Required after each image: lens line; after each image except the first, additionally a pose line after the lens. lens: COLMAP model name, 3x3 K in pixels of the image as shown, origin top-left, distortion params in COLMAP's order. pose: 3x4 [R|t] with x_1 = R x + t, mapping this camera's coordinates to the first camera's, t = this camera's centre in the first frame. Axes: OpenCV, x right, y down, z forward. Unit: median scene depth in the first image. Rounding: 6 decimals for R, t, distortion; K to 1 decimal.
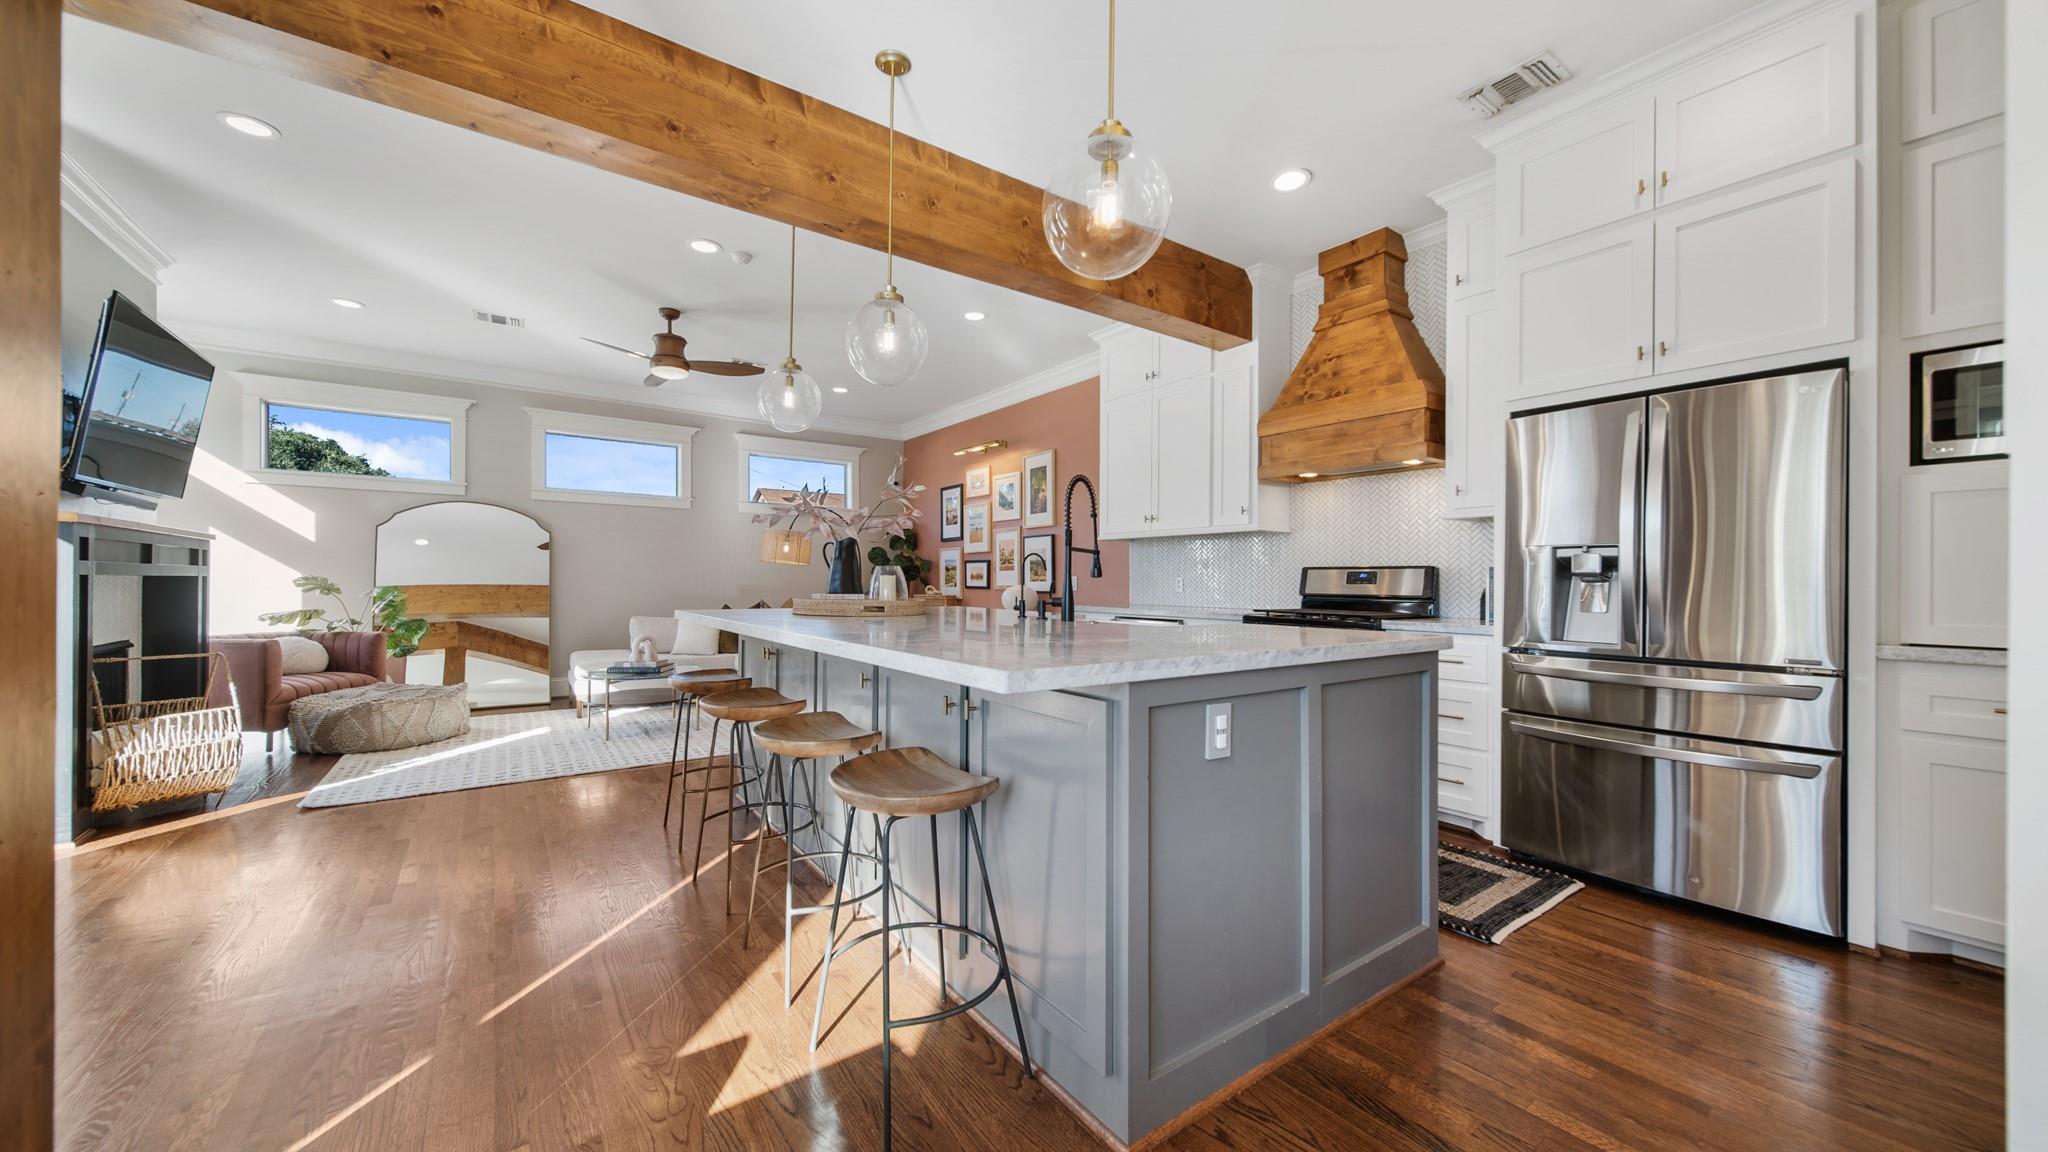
lens RADIAL K [[724.9, 0, 1000.0], [0, 724.9, 577.7], [0, 0, 1]] dist [0.000449, -0.000093]
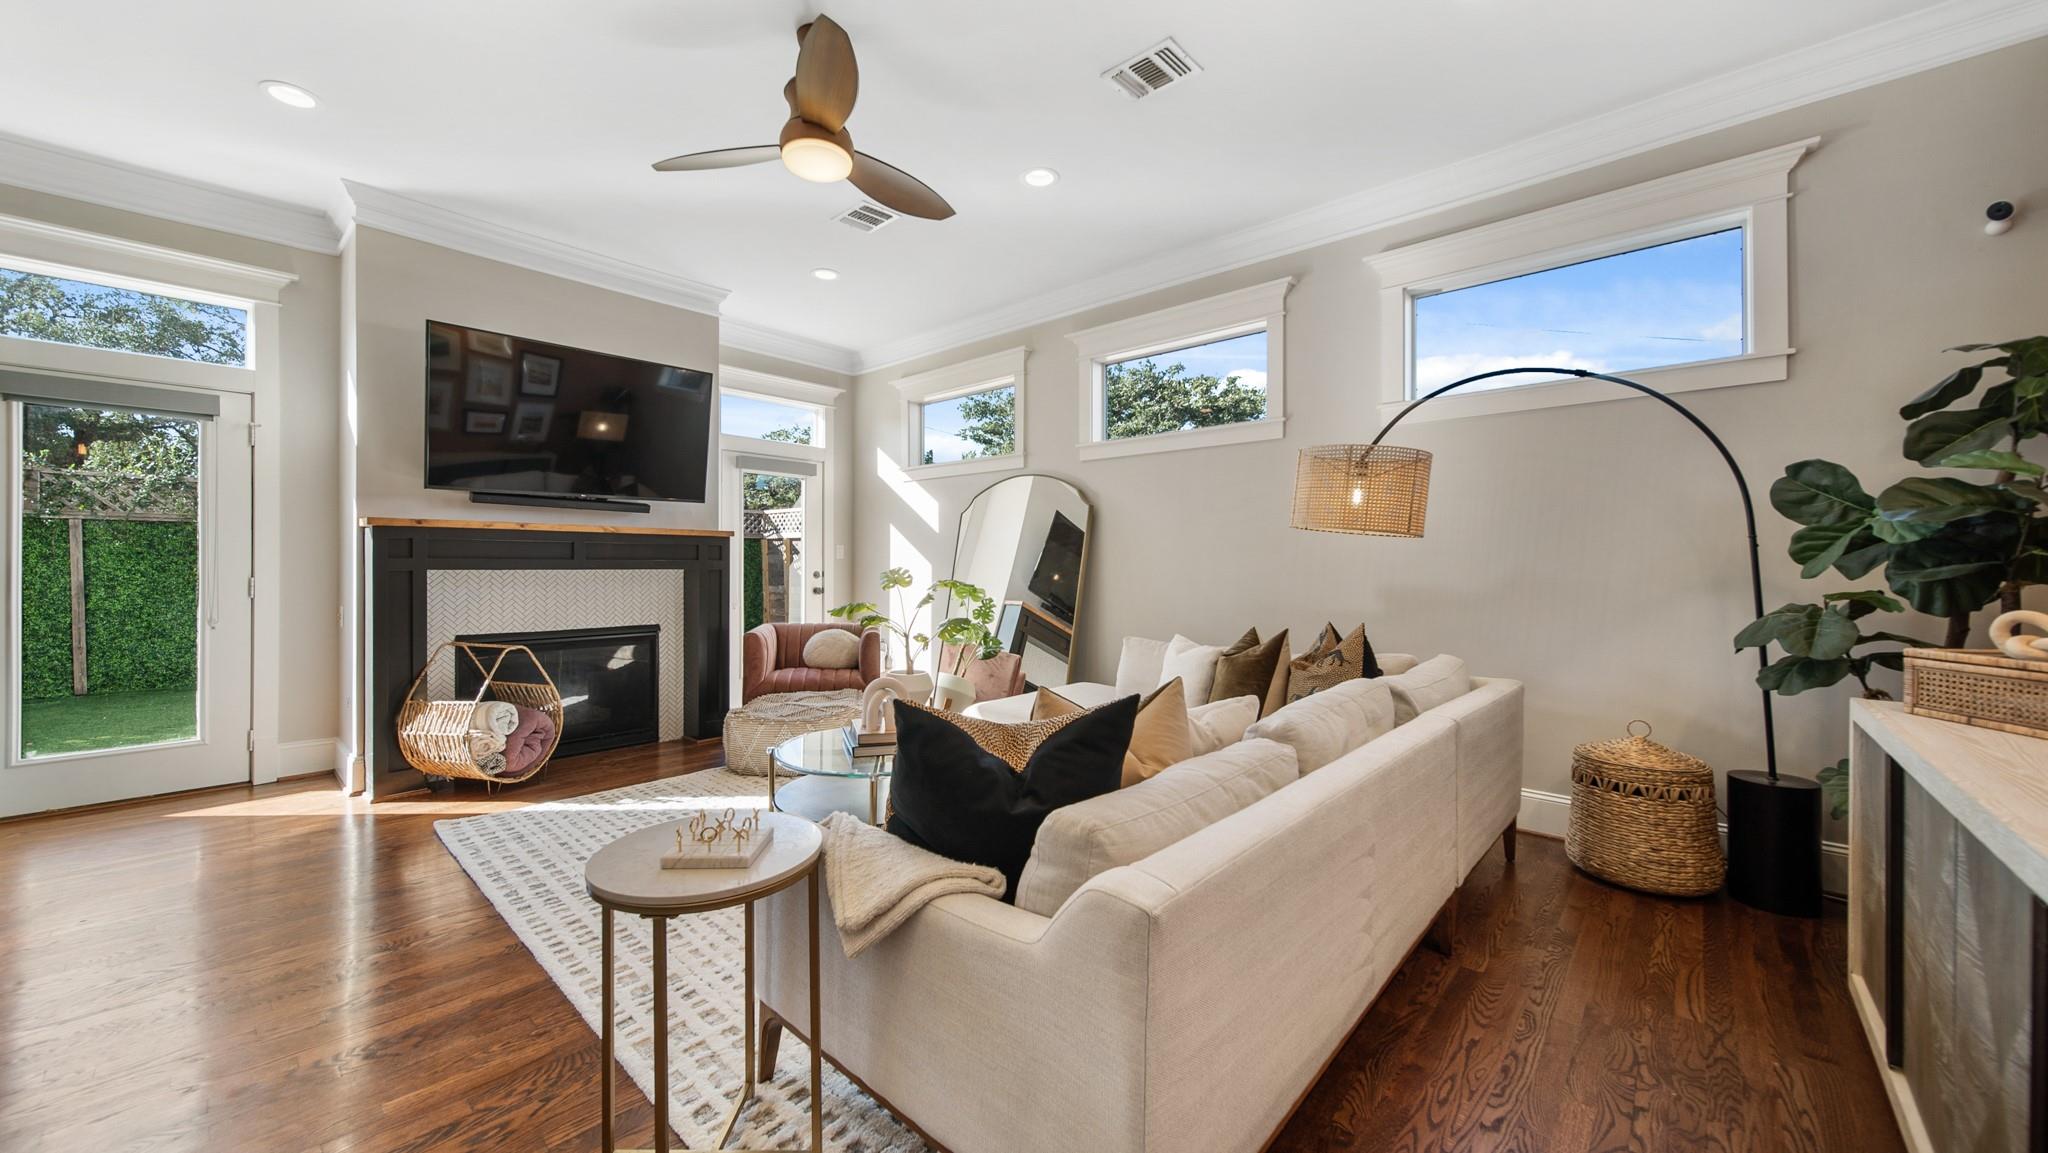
lens RADIAL K [[734.8, 0, 1019.1], [0, 734.8, 570.6], [0, 0, 1]] dist [0.001194, -0.000221]
pose [[0.233179, 0.002903, -0.972430, 0.056879], [0.005256, 0.999977, 0.004246, -0.004147], [0.972420, -0.006101, 0.233158, 0.986232]]
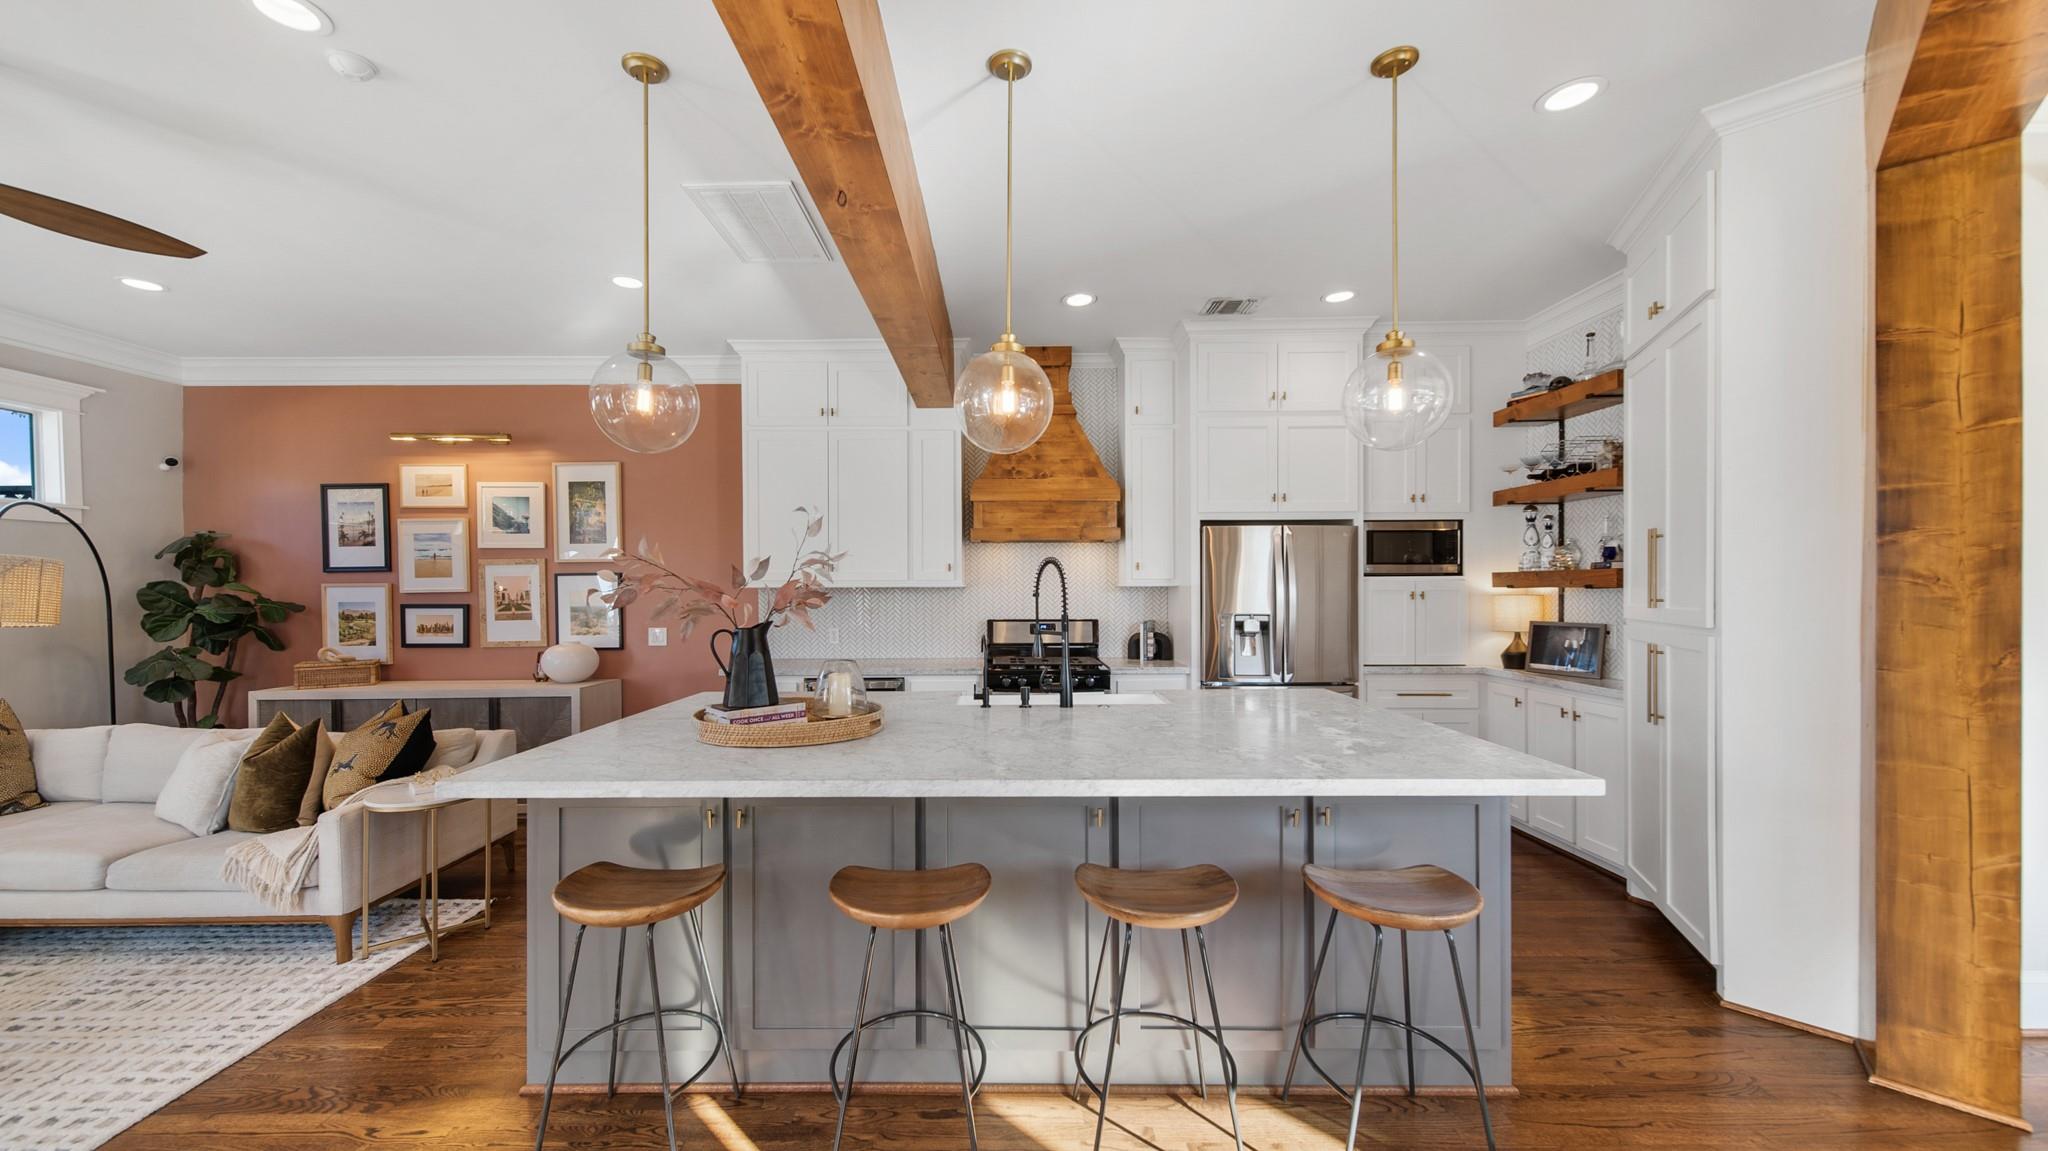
lens RADIAL K [[755.6, 0, 1012.9], [0, 755.6, 592.8], [0, 0, 1]] dist [0.001089, -0.000327]
pose [[0.569847, -0.017230, 0.821570, -0.421776], [0.005734, 0.999839, 0.016992, -0.061096], [-0.821731, -0.004973, 0.569855, 0.246984]]
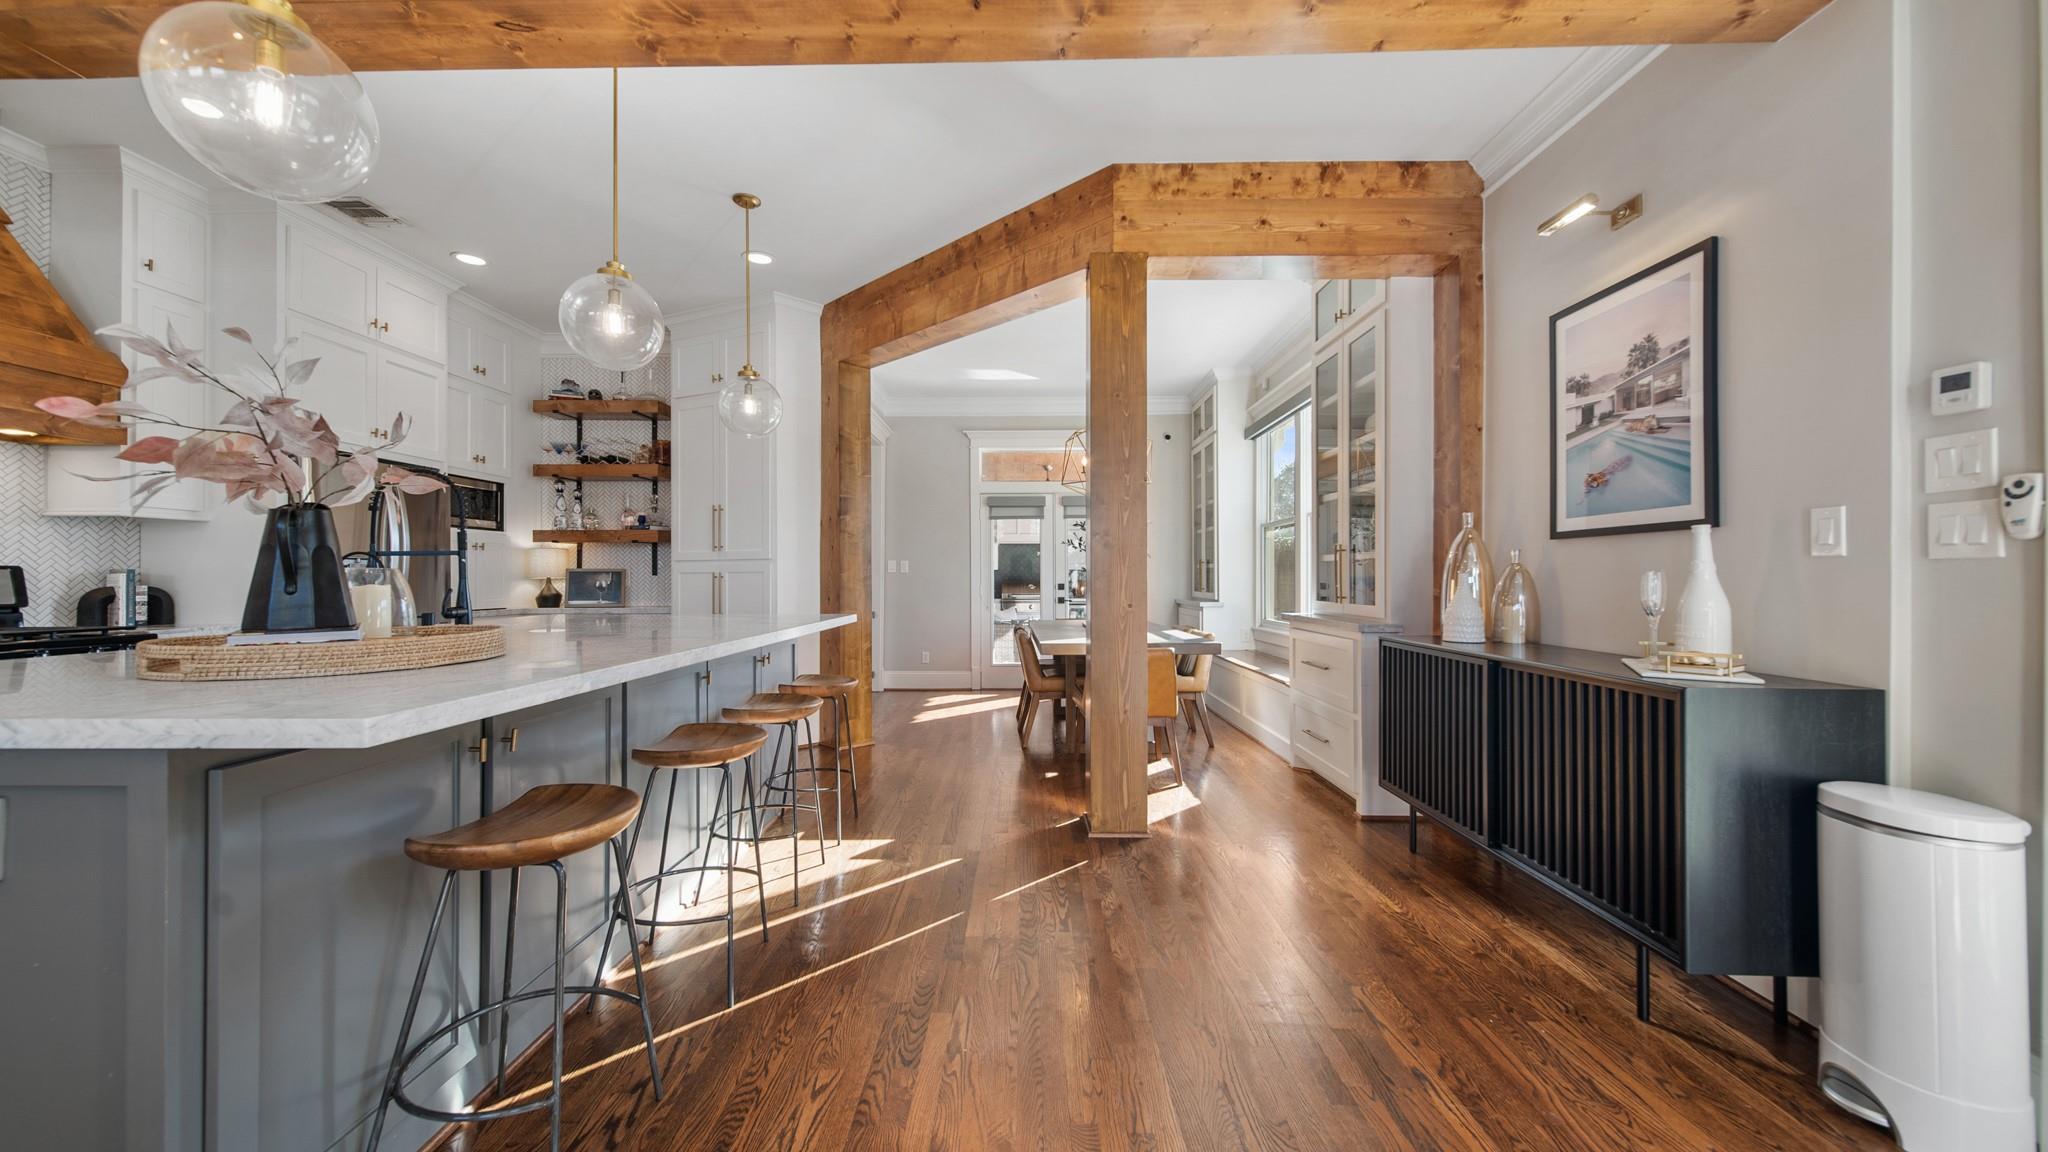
lens RADIAL K [[734.8, 0, 1019.1], [0, 734.8, 570.1], [0, 0, 1]] dist [0.001194, -0.000221]
pose [[-0.821419, 0.000339, 0.570325, -0.536583], [-0.005784, 0.999943, -0.008925, -0.007878], [-0.570296, -0.010630, -0.821370, 0.722789]]
